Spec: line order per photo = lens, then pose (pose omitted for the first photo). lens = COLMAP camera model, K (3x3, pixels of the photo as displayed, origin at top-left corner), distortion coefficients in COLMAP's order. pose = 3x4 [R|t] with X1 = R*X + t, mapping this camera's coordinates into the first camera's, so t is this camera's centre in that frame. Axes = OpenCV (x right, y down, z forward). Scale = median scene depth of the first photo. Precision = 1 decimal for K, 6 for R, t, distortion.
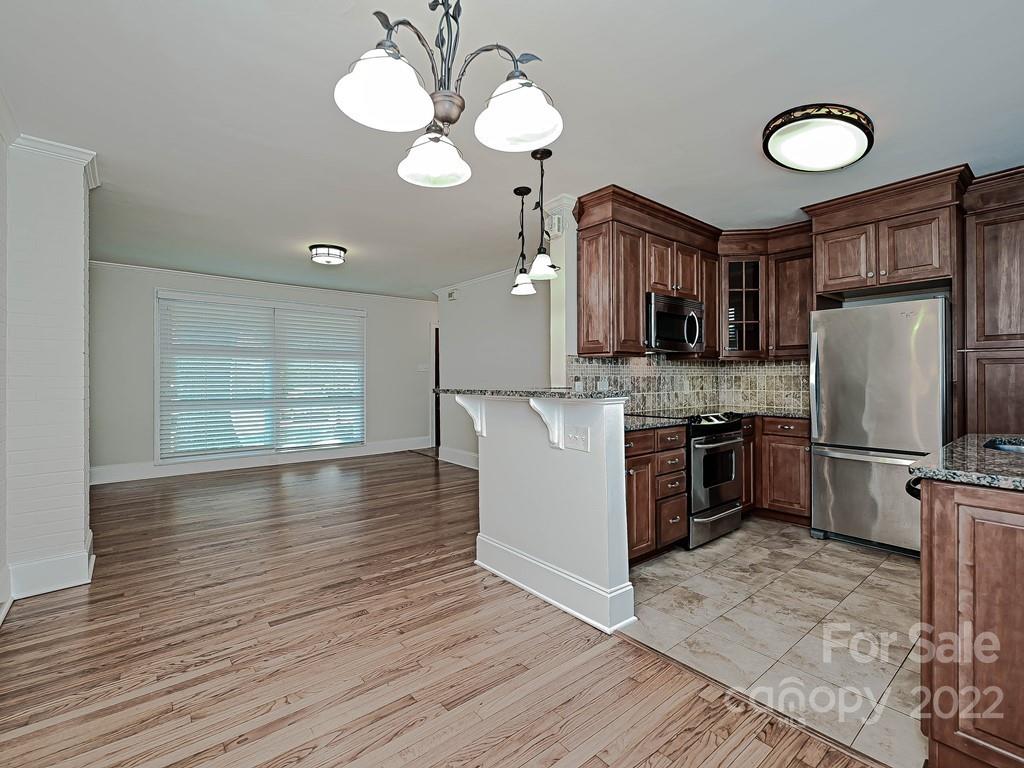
lens RADIAL K [[460.8, 0, 507.1], [0, 460.8, 375.4], [0, 0, 1]] dist [-0.003137, 0.000349]
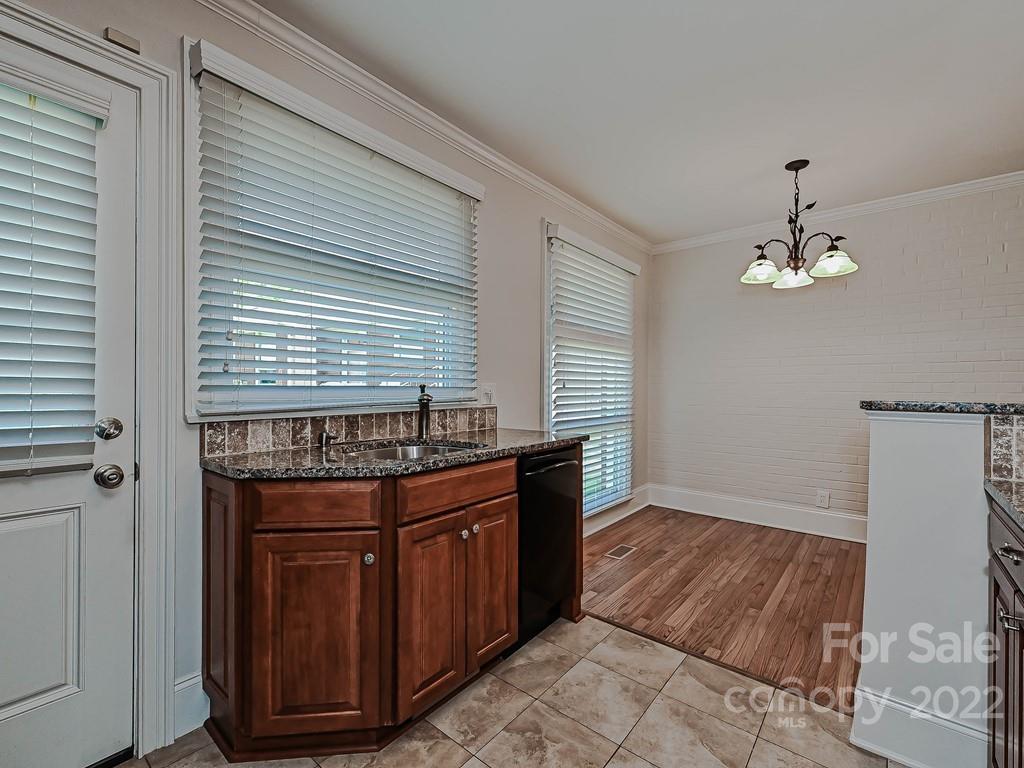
lens RADIAL K [[460.8, 0, 512.1], [0, 460.8, 390.6], [0, 0, 1]] dist [-0.003137, 0.000349]
pose [[-0.978551, 0.001975, -0.205997, 0.591251], [0.001072, 0.999989, 0.004494, 0.009450], [0.206004, 0.004177, -0.978542, 1.019154]]
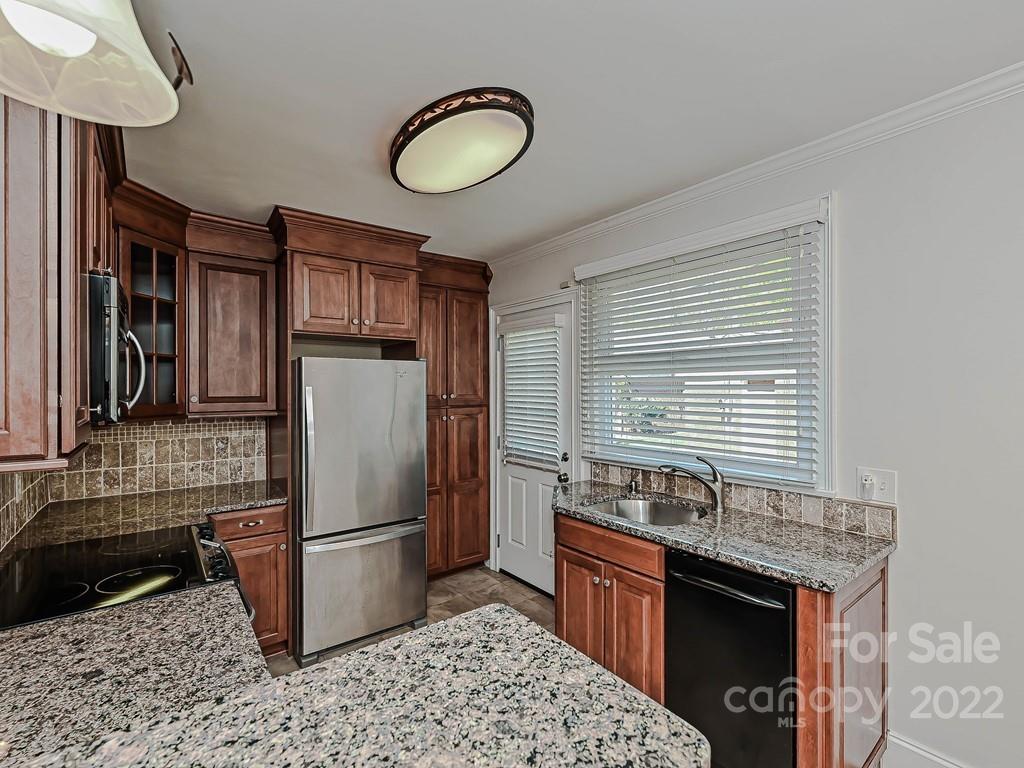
lens RADIAL K [[460.8, 0, 509.4], [0, 460.8, 389.6], [0, 0, 1]] dist [-0.003137, 0.000349]
pose [[0.030220, 0.004457, 0.999533, -0.052340], [-0.001164, 0.999990, -0.004423, -0.084082], [-0.999543, -0.001030, 0.030225, 0.648004]]
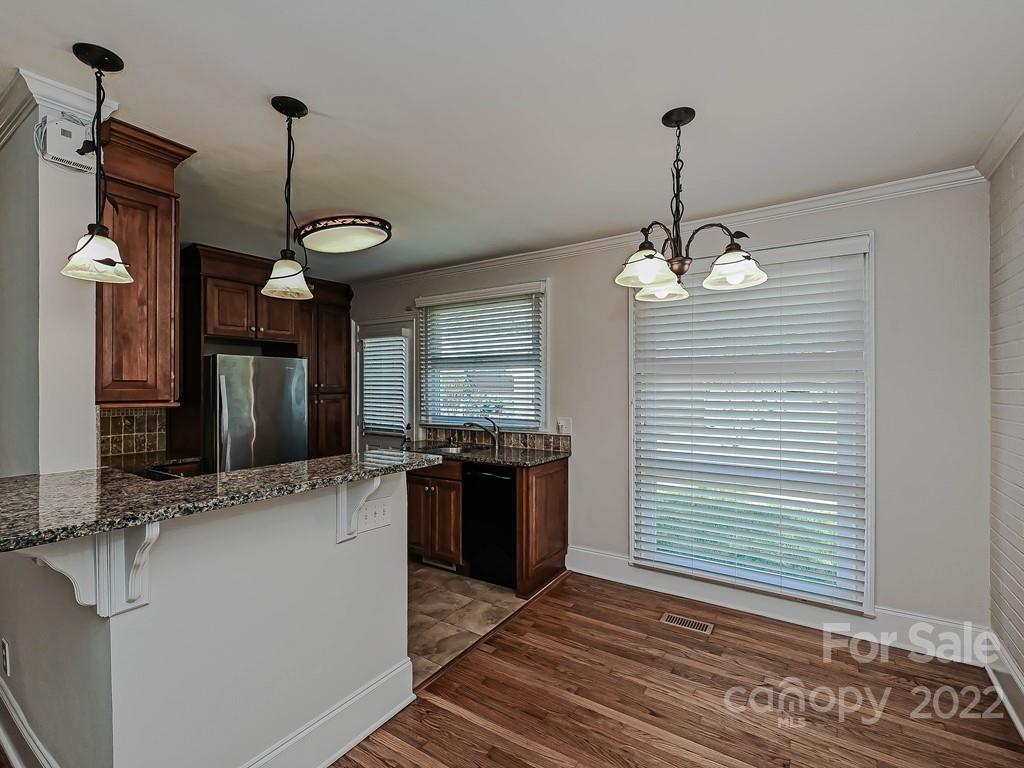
lens RADIAL K [[460.8, 0, 503.4], [0, 460.8, 388.8], [0, 0, 1]] dist [-0.003137, 0.000349]
pose [[-0.288230, 0.001173, 0.957560, -0.481918], [-0.001553, 0.999997, -0.001692, -0.062196], [-0.957560, -0.001975, -0.288228, 0.685956]]
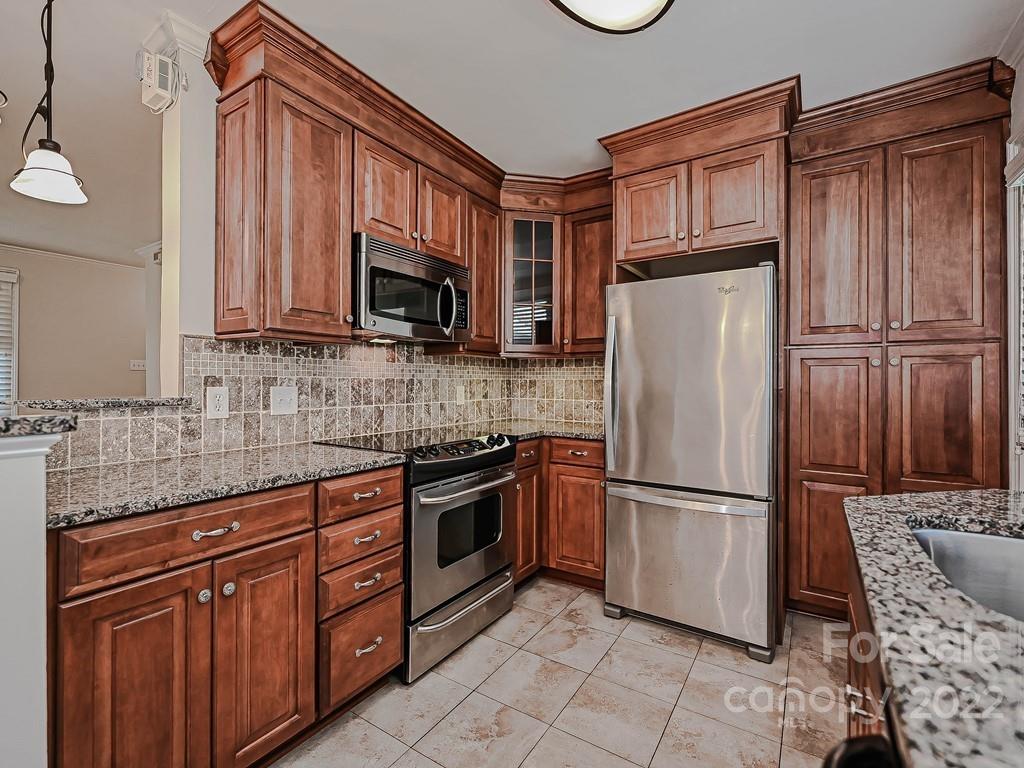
lens RADIAL K [[460.8, 0, 506.6], [0, 460.8, 380.7], [0, 0, 1]] dist [-0.003137, 0.000349]
pose [[0.952961, 0.008797, 0.302964, 0.308685], [-0.009360, 0.999956, 0.000405, 0.003278], [-0.302947, -0.003221, 0.953002, 0.389517]]
